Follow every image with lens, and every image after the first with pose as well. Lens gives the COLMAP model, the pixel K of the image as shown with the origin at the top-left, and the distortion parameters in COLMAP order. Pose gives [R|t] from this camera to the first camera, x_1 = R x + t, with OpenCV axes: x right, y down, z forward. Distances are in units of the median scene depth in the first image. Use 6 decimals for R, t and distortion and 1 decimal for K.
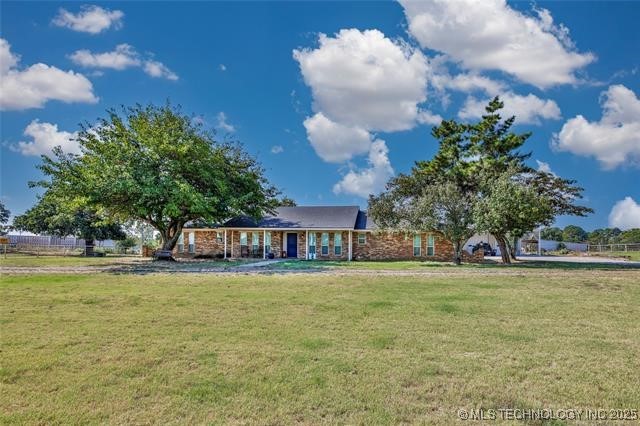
lens RADIAL K [[368.6, 0, 320.0], [0, 368.6, 213.0], [0, 0, 1]] dist [-0.077018, -0.000205]
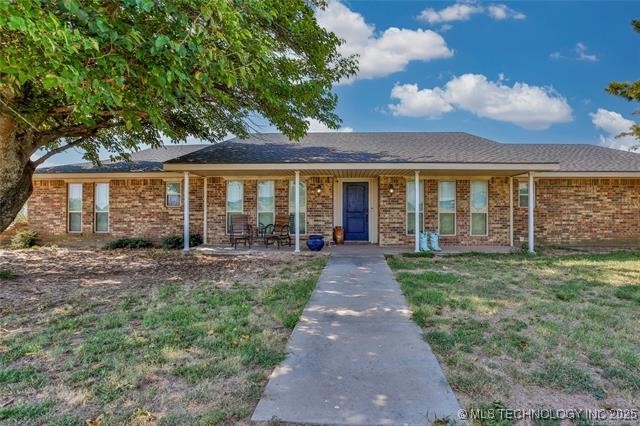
lens RADIAL K [[368.6, 0, 320.0], [0, 368.6, 213.0], [0, 0, 1]] dist [-0.077018, -0.000205]
pose [[0.996614, -0.010447, 0.081556, -0.151525], [0.002062, 0.994759, 0.102229, 0.048280], [-0.082196, -0.101714, 0.991412, 0.612679]]
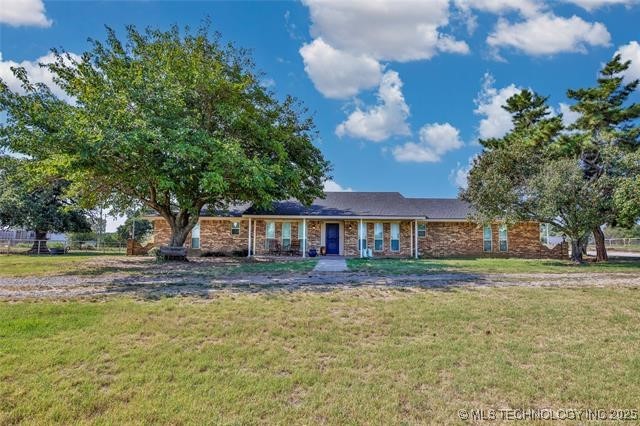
lens RADIAL K [[368.6, 0, 320.0], [0, 368.6, 213.0], [0, 0, 1]] dist [-0.077018, -0.000205]
pose [[0.990455, 0.009117, 0.137533, -0.213247], [-0.011246, 0.999829, 0.014708, 0.022544], [-0.137375, -0.016114, 0.990388, 0.241479]]
